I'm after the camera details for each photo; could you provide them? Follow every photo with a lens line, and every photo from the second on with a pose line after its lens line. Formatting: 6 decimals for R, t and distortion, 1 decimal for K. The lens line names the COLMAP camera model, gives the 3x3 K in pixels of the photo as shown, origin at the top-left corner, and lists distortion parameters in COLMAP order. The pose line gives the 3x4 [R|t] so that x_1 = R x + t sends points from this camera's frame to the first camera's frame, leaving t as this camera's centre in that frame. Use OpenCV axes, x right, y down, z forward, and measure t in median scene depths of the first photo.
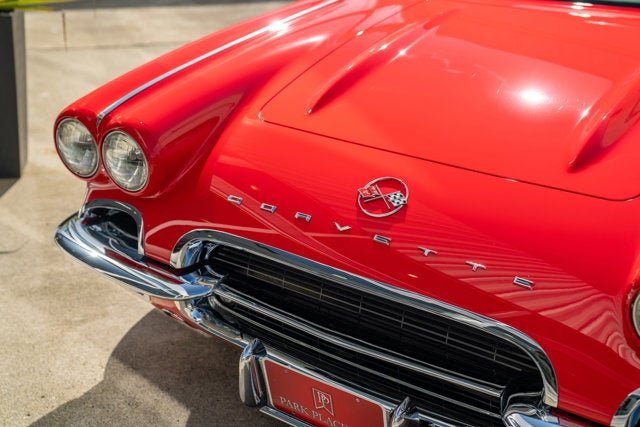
lens RADIAL K [[798.2, 0, 320.0], [0, 798.2, 213.5], [0, 0, 1]] dist [0.110090, 0.051568]
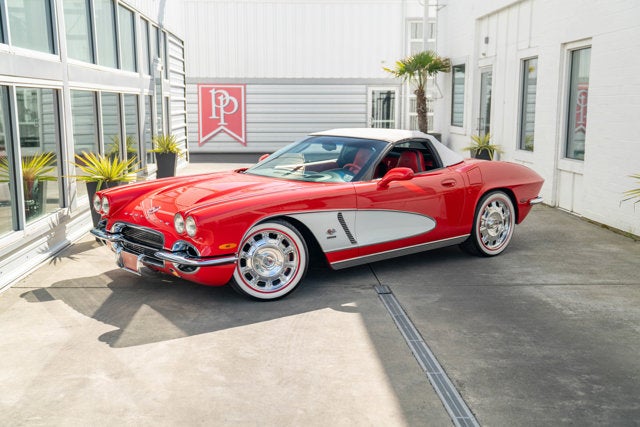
lens RADIAL K [[719.3, 0, 320.0], [0, 719.3, 213.5], [0, 0, 1]] dist [0.077267, 0.001563]
pose [[0.965105, 0.032812, -0.259801, 1.493825], [-0.096180, 0.967192, -0.235138, 0.627729], [0.243562, 0.251920, 0.936597, -1.747166]]
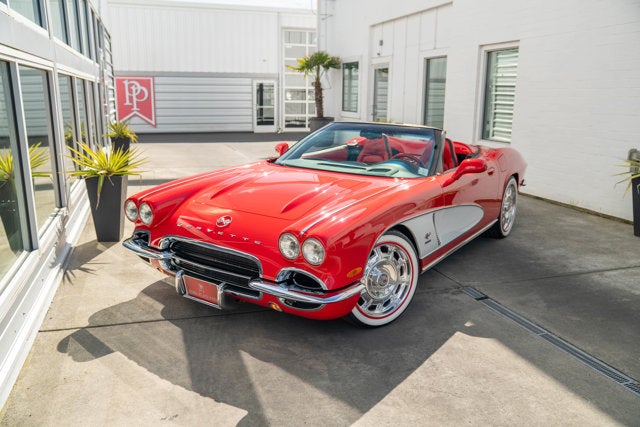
lens RADIAL K [[509.7, 0, 320.0], [0, 509.7, 213.5], [0, 0, 1]] dist [-0.084496, 0.107308]
pose [[0.999972, 0.005727, -0.004851, 0.387869], [-0.006470, 0.985374, -0.170281, 0.236224], [0.003805, 0.170308, 0.985384, -0.774955]]
